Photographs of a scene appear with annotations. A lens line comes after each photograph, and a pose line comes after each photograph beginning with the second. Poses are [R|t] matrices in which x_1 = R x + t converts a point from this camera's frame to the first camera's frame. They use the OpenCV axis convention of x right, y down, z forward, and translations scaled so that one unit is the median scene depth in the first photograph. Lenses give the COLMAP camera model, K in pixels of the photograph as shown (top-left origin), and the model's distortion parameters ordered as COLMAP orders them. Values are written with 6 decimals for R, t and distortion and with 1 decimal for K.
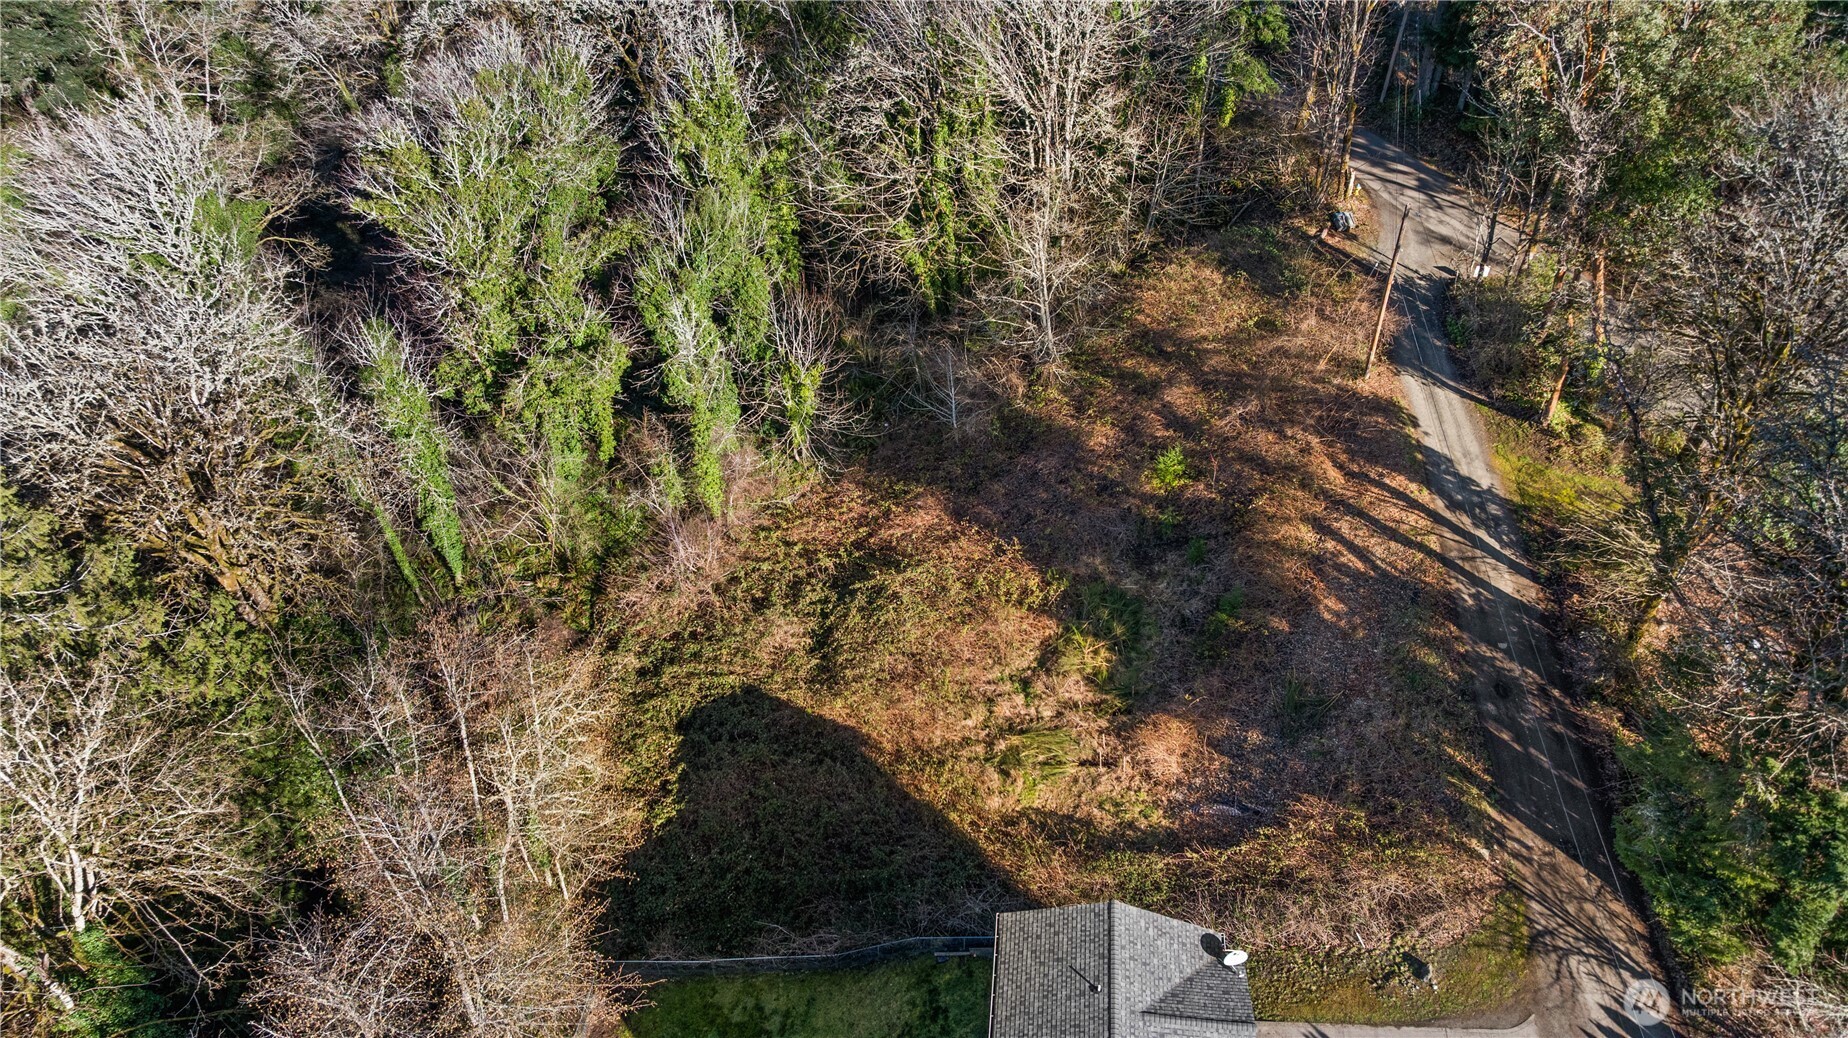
lens RADIAL K [[1291.9, 0, 924.0], [0, 1291.9, 519.0], [0, 0, 1]] dist [-0.000451, -0.000771]
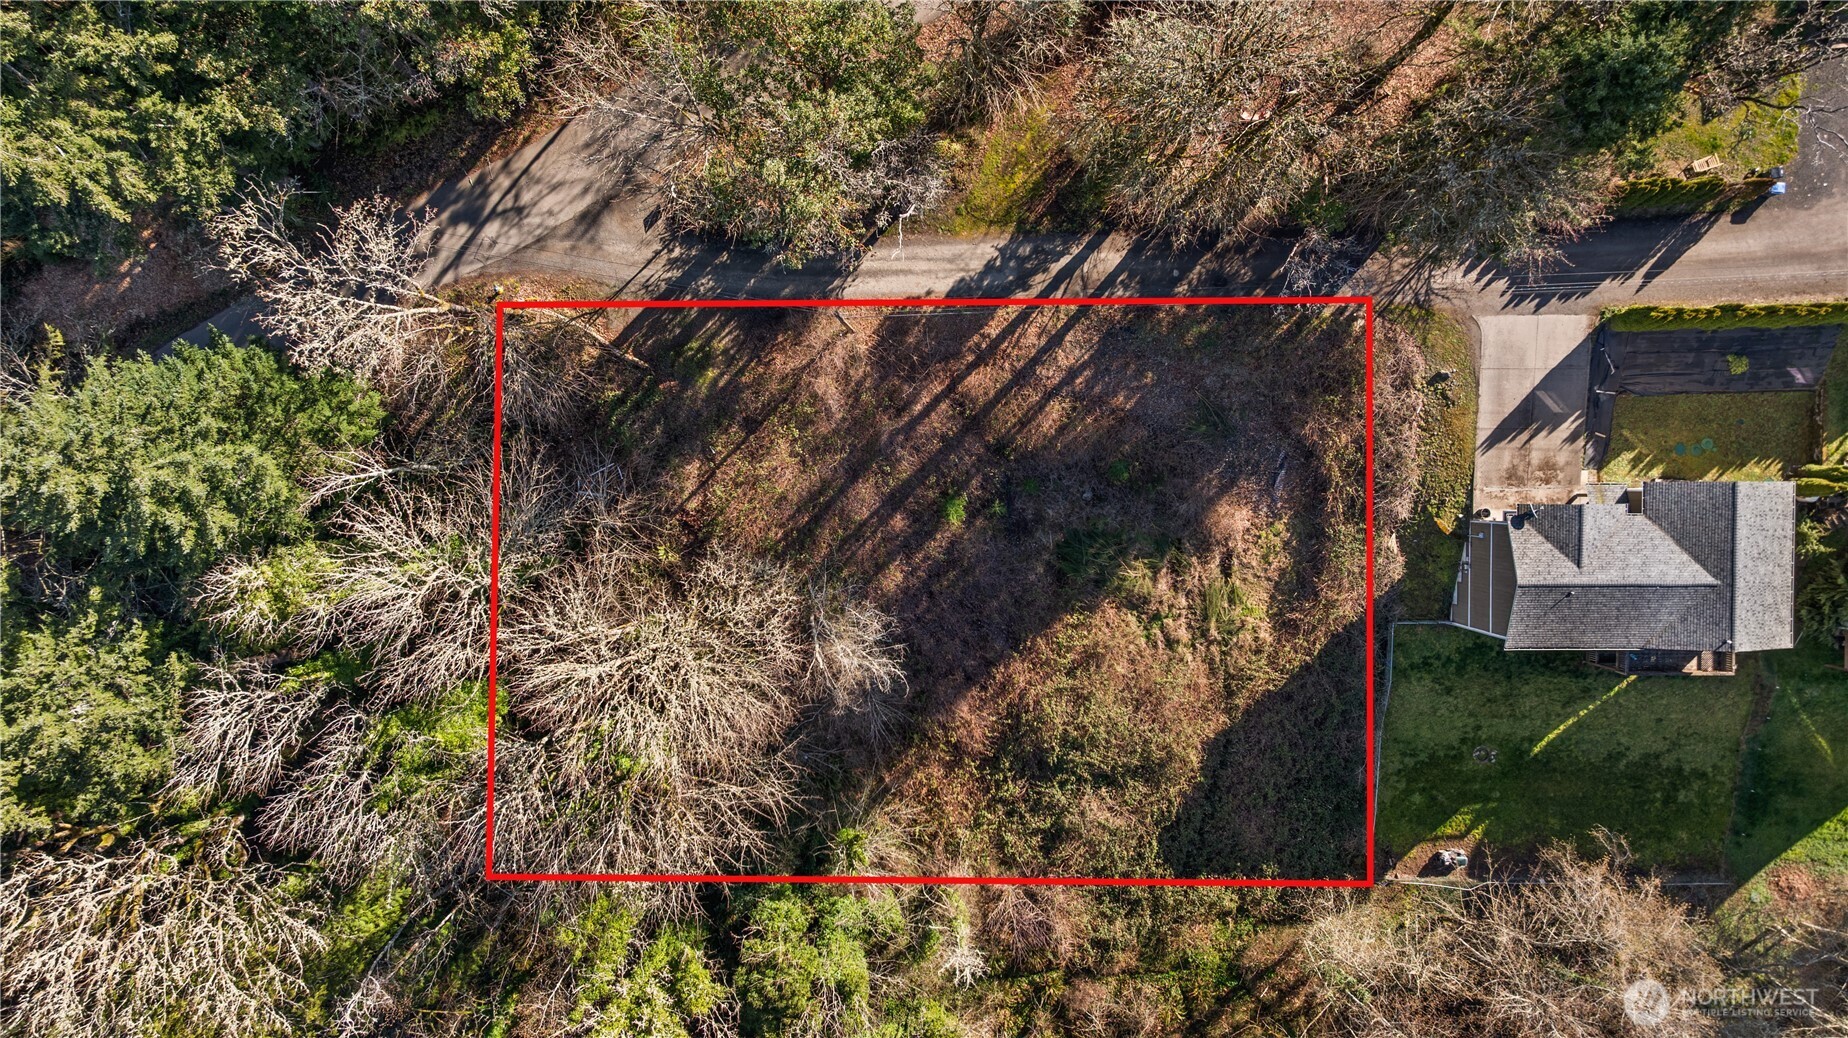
lens RADIAL K [[1291.9, 0, 924.0], [0, 1291.9, 519.0], [0, 0, 1]] dist [-0.000451, -0.000771]
pose [[-0.112750, -0.992567, -0.045797, 0.263479], [0.688480, -0.111274, 0.716668, -0.950147], [-0.716437, 0.049274, 0.695909, 0.255242]]
